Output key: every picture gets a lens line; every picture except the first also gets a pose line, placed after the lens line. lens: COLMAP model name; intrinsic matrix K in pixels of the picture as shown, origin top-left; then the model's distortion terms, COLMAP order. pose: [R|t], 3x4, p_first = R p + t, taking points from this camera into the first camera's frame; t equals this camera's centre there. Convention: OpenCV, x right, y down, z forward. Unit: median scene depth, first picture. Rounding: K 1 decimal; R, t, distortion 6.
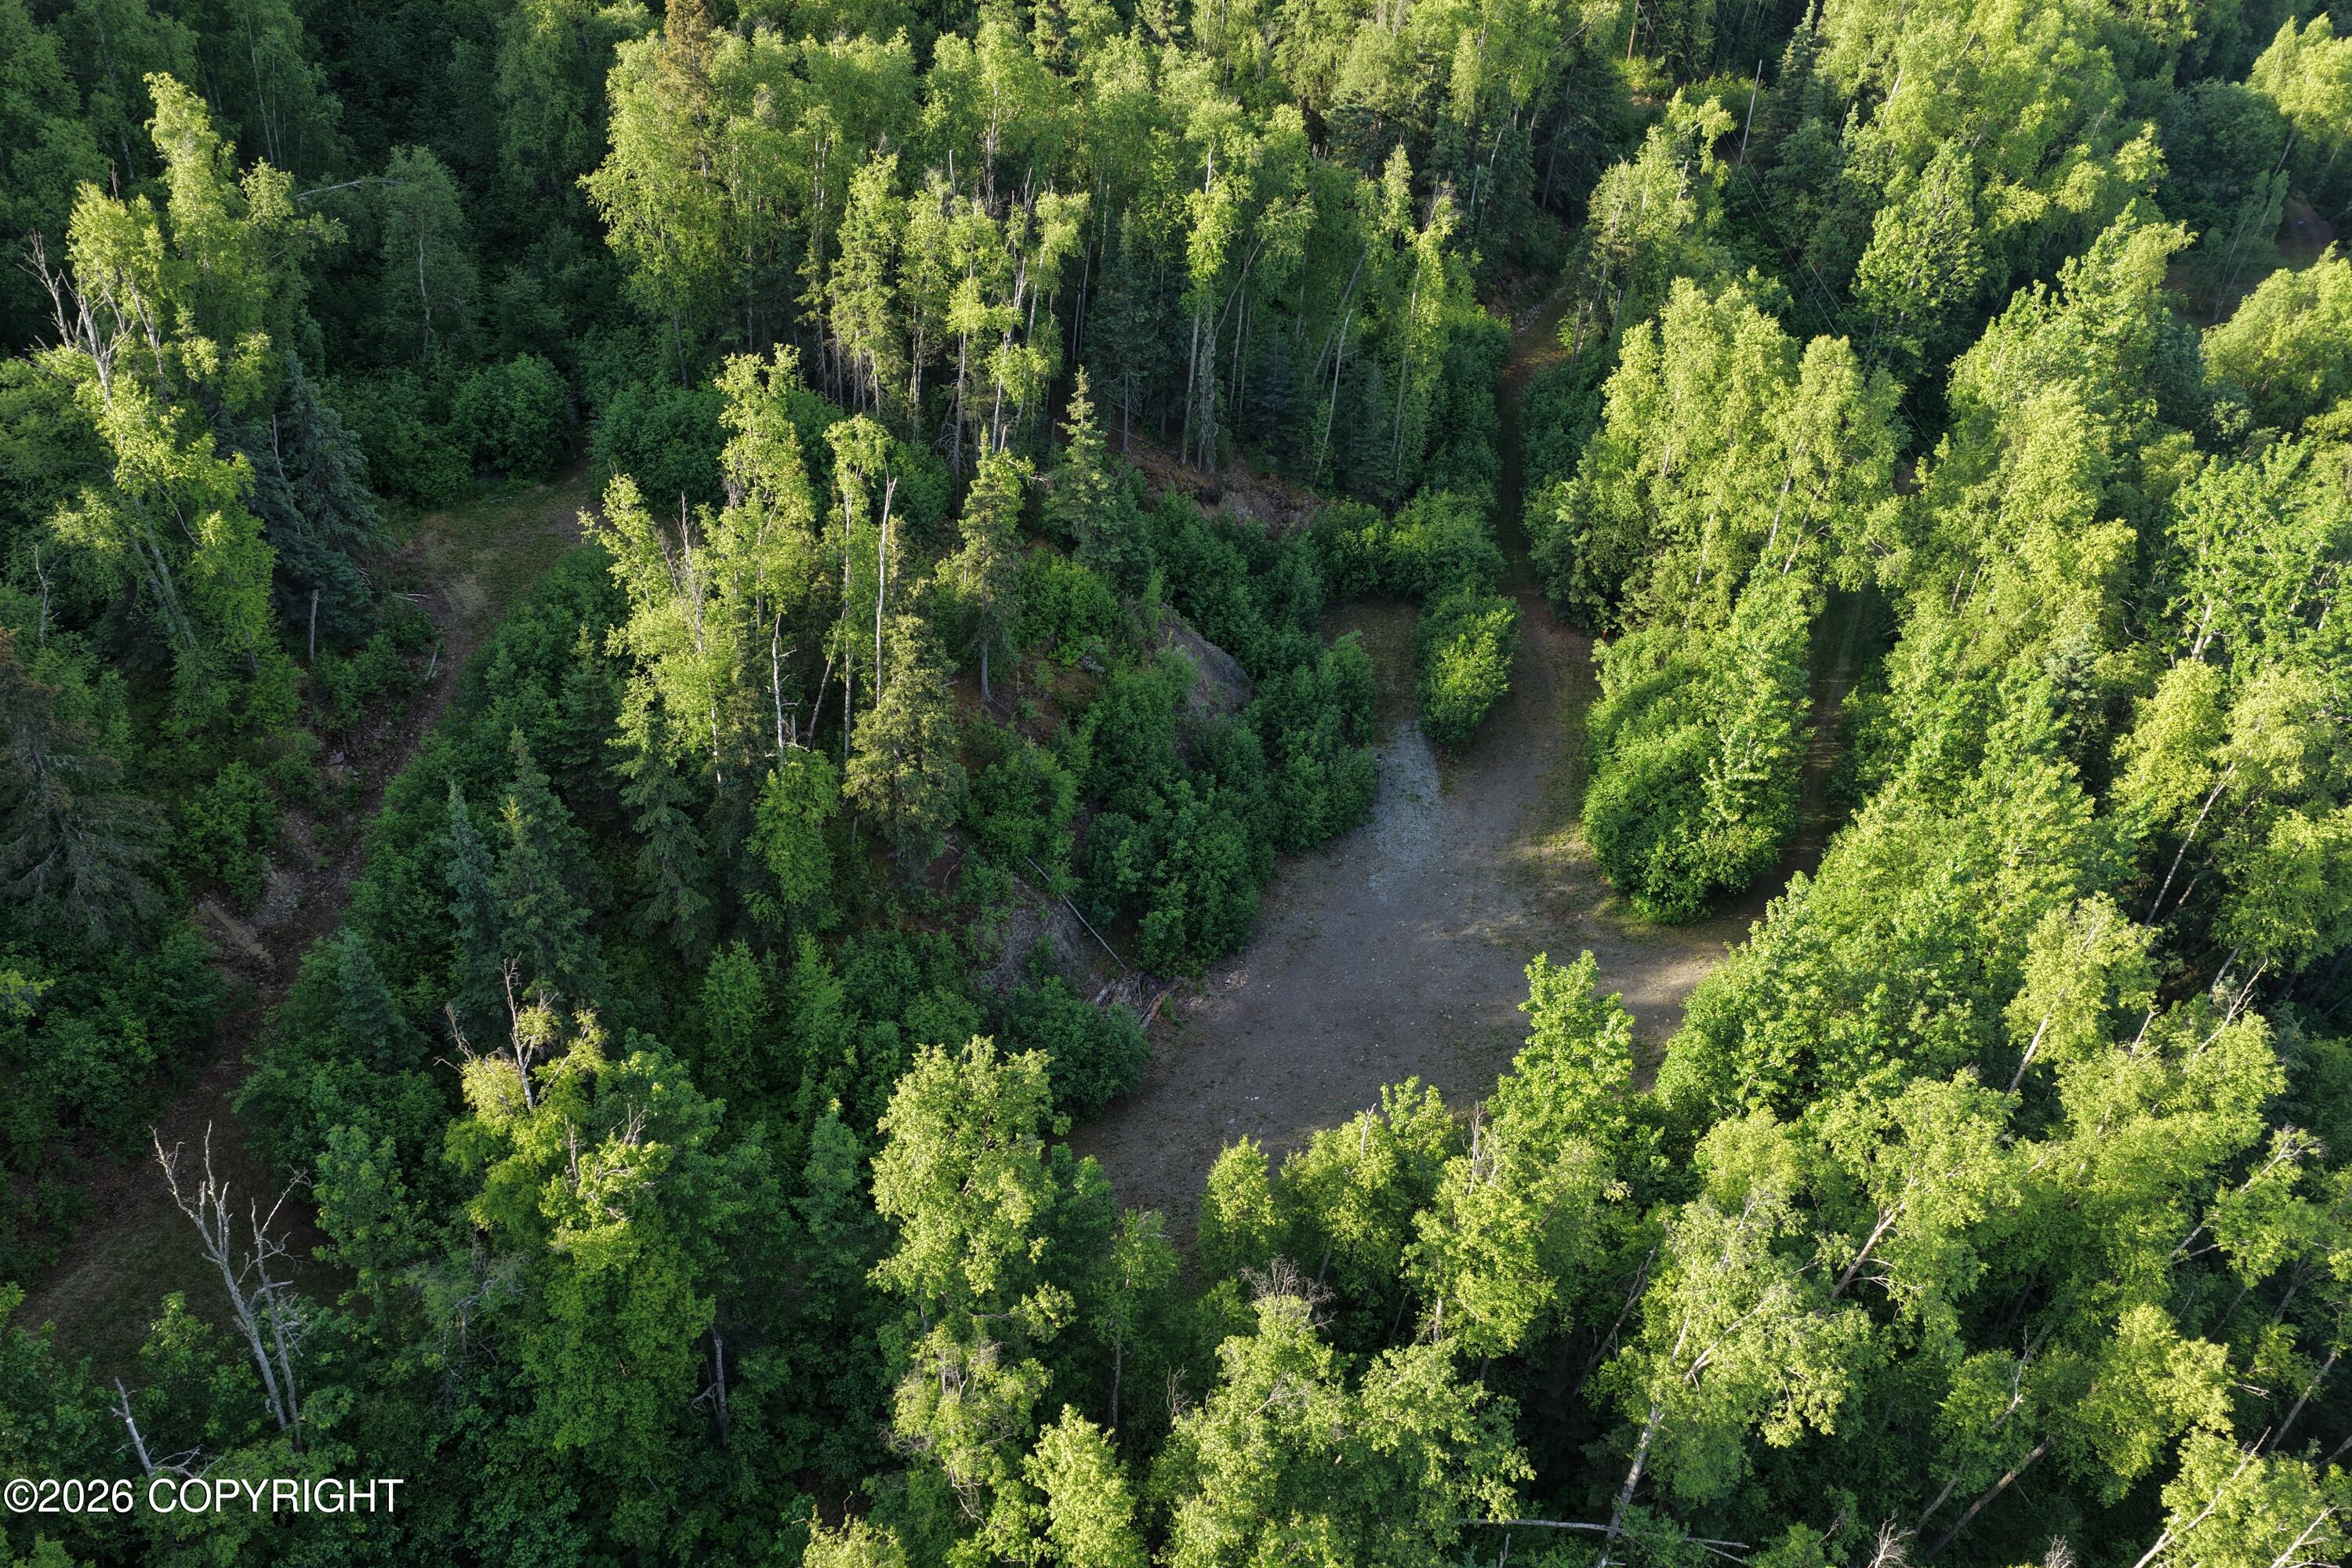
lens RADIAL K [[1951.5, 0, 1181.4], [0, 1951.5, 790.5], [0, 0, 1]] dist [-0.013572, 0.042259]
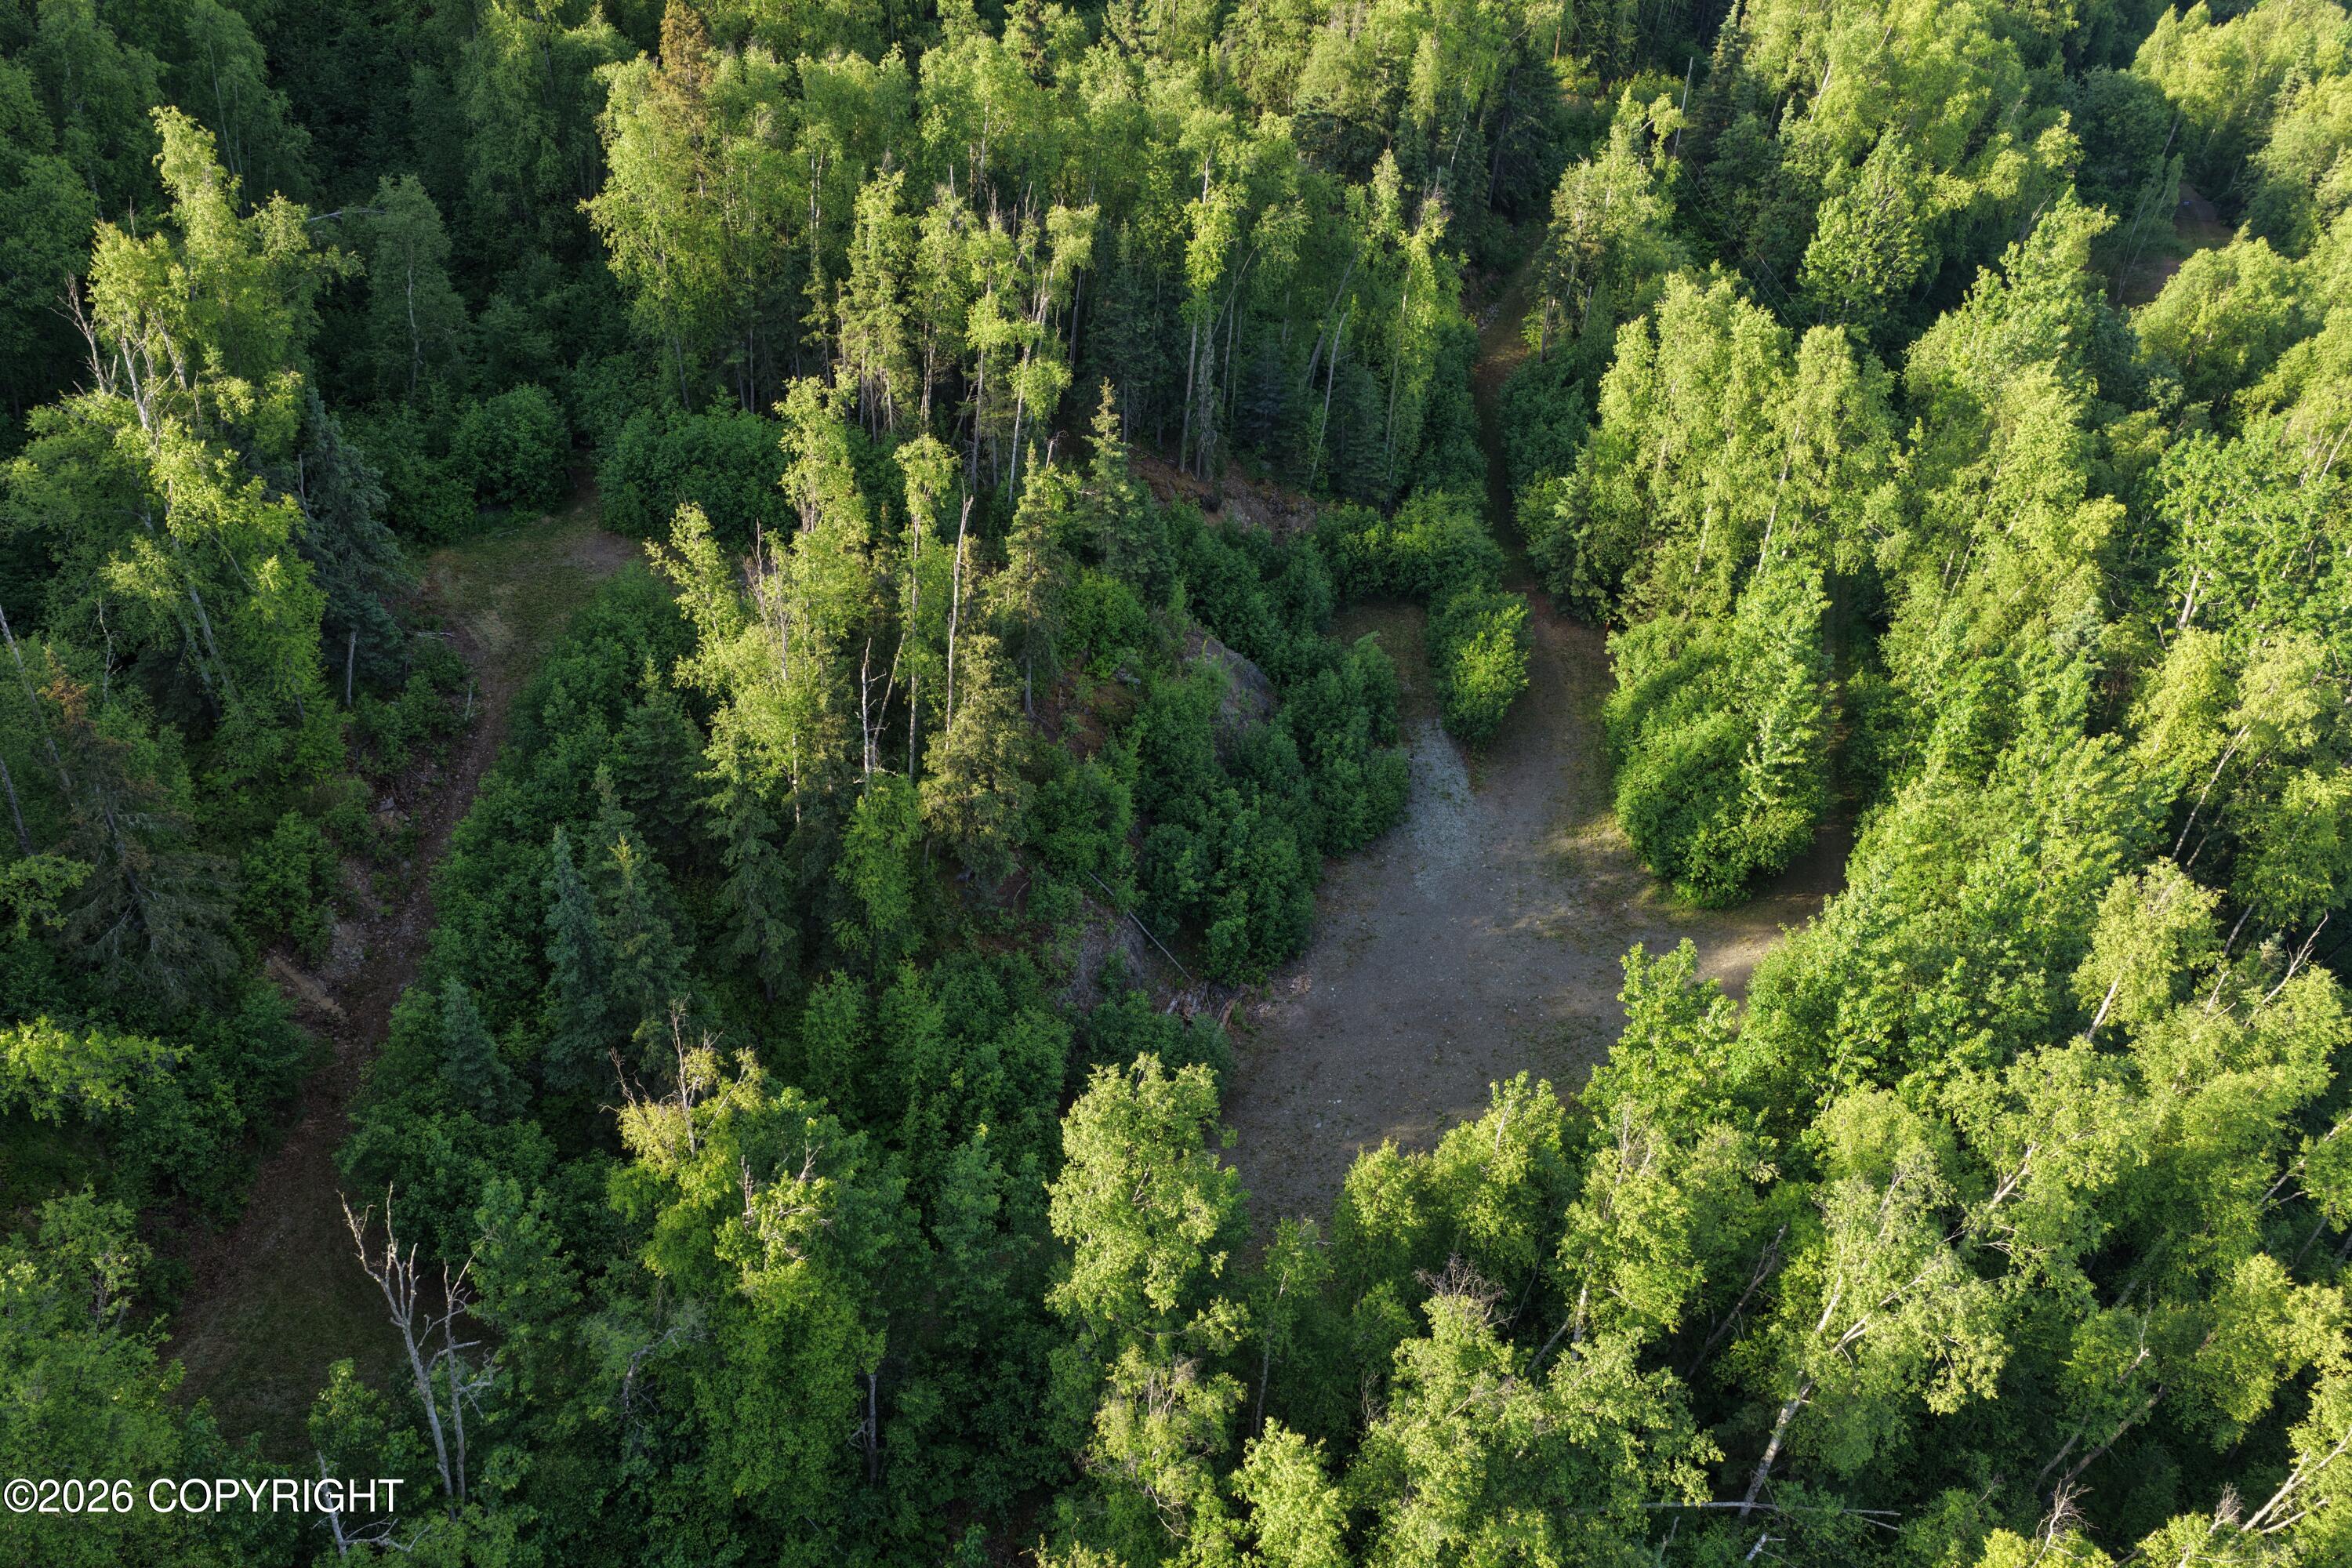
lens RADIAL K [[1951.5, 0, 1181.4], [0, 1951.5, 790.5], [0, 0, 1]] dist [-0.013572, 0.042259]
pose [[0.997067, -0.044276, 0.062432, -0.079956], [0.044452, 0.999011, -0.001427, -0.003486], [-0.062307, 0.004198, 0.998048, 0.001729]]
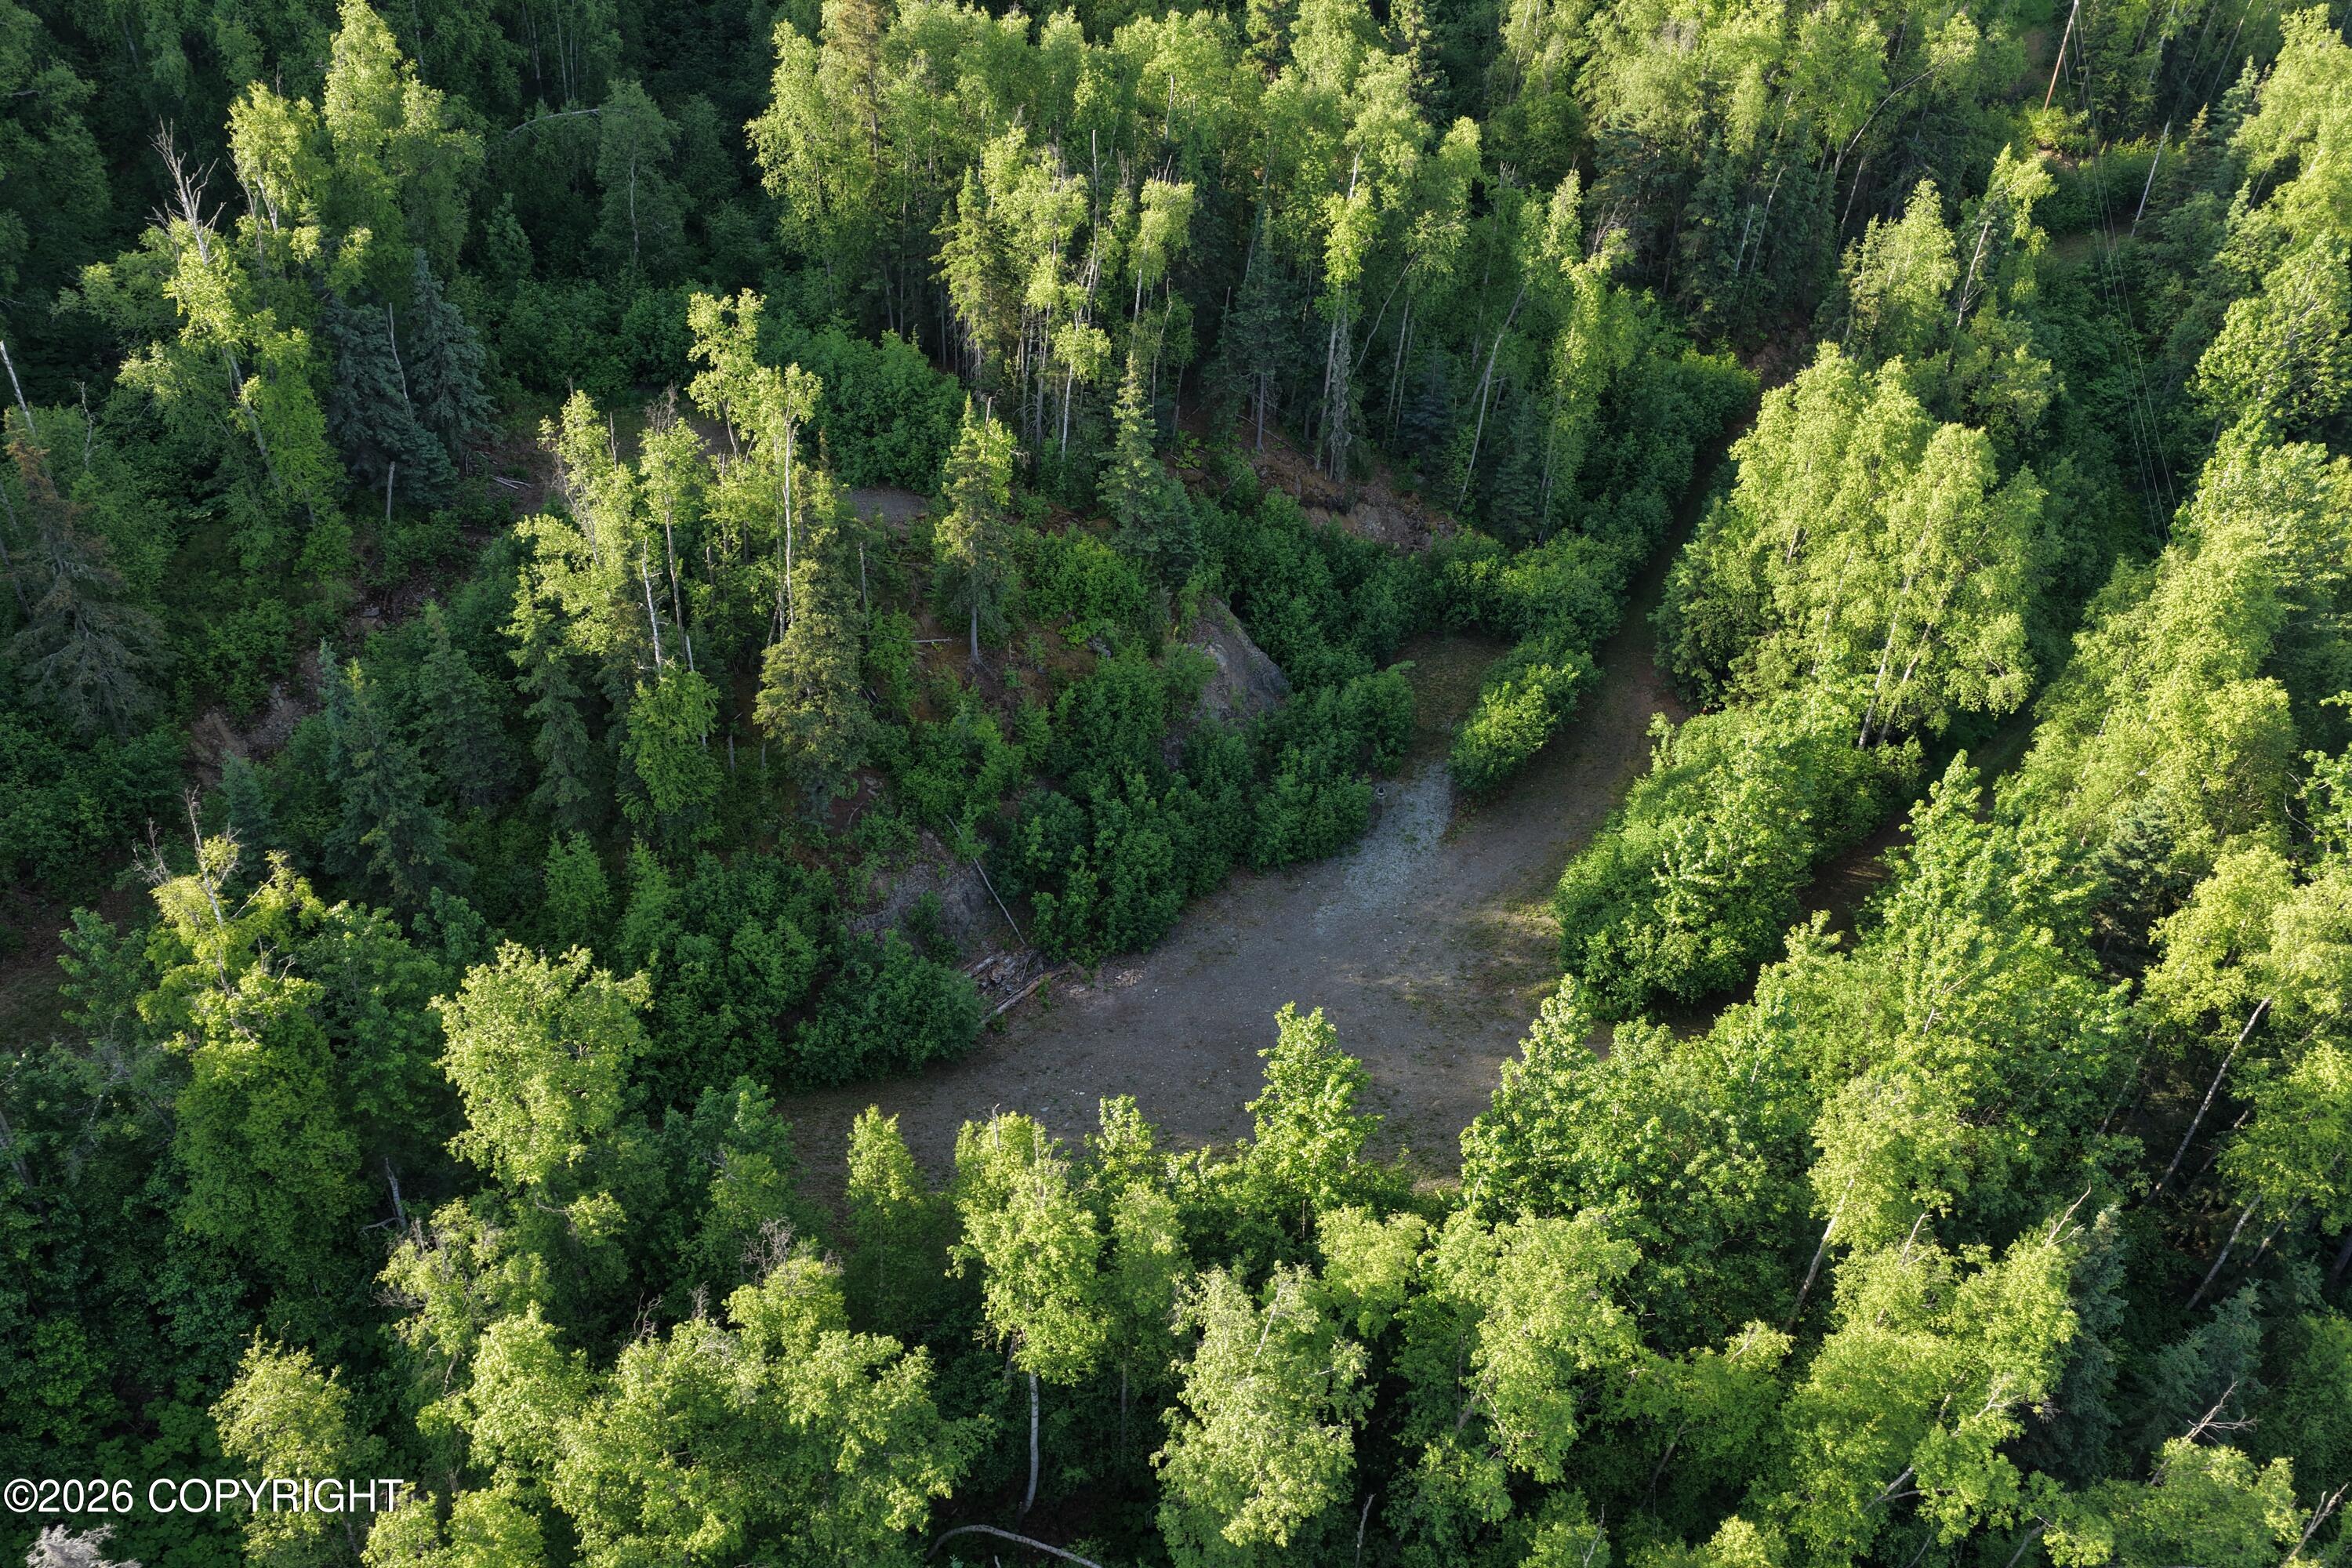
lens RADIAL K [[1951.5, 0, 1181.4], [0, 1951.5, 790.5], [0, 0, 1]] dist [-0.013572, 0.042259]
pose [[0.945652, 0.183354, -0.268560, 0.268229], [-0.182823, 0.982769, 0.027209, -0.025651], [0.268921, 0.023369, 0.962879, 0.039819]]
